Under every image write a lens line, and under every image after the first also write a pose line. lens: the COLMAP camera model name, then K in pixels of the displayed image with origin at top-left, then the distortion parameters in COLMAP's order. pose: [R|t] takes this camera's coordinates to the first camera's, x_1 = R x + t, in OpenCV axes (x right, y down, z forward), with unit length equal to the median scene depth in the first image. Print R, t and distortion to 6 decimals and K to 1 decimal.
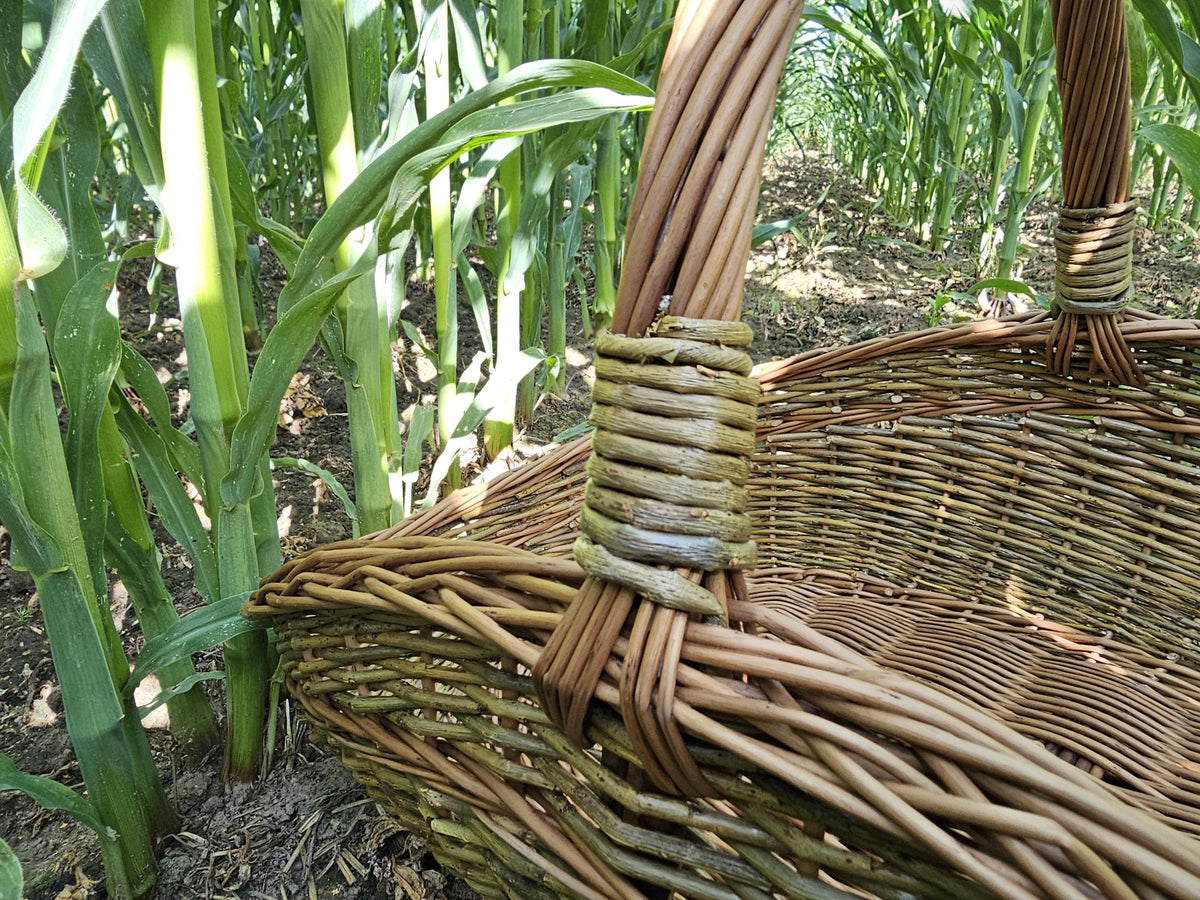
lens RADIAL K [[788.7, 0, 583.9], [0, 788.7, 451.2], [0, 0, 1]] dist [-0.005878, -0.005319]
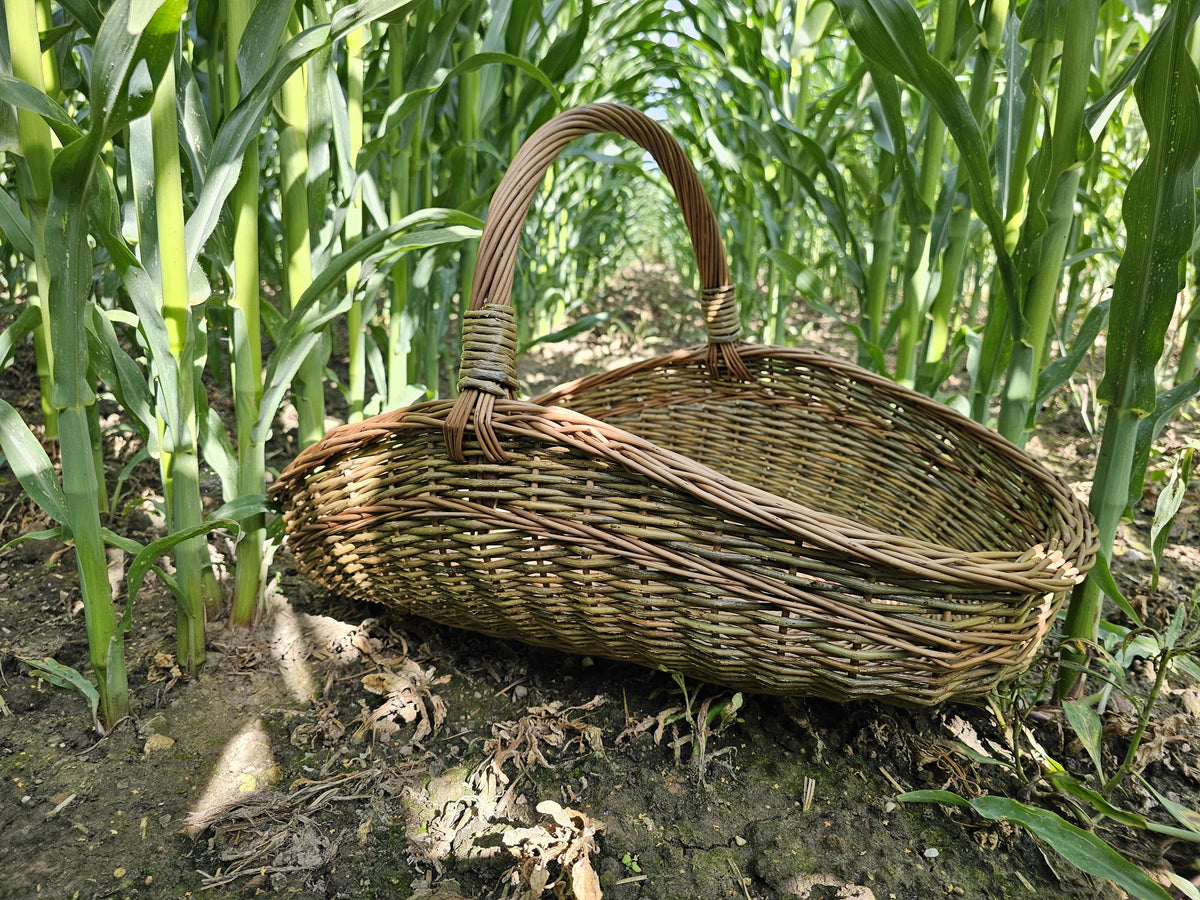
lens RADIAL K [[808.8, 0, 594.3], [0, 808.8, 455.0], [0, 0, 1]] dist [0.042338, -0.051321]
pose [[0.983819, -0.020370, 0.178002, -0.020432], [0.043567, 0.990894, -0.127404, 0.304156], [-0.173786, 0.133097, 0.975748, -0.764748]]
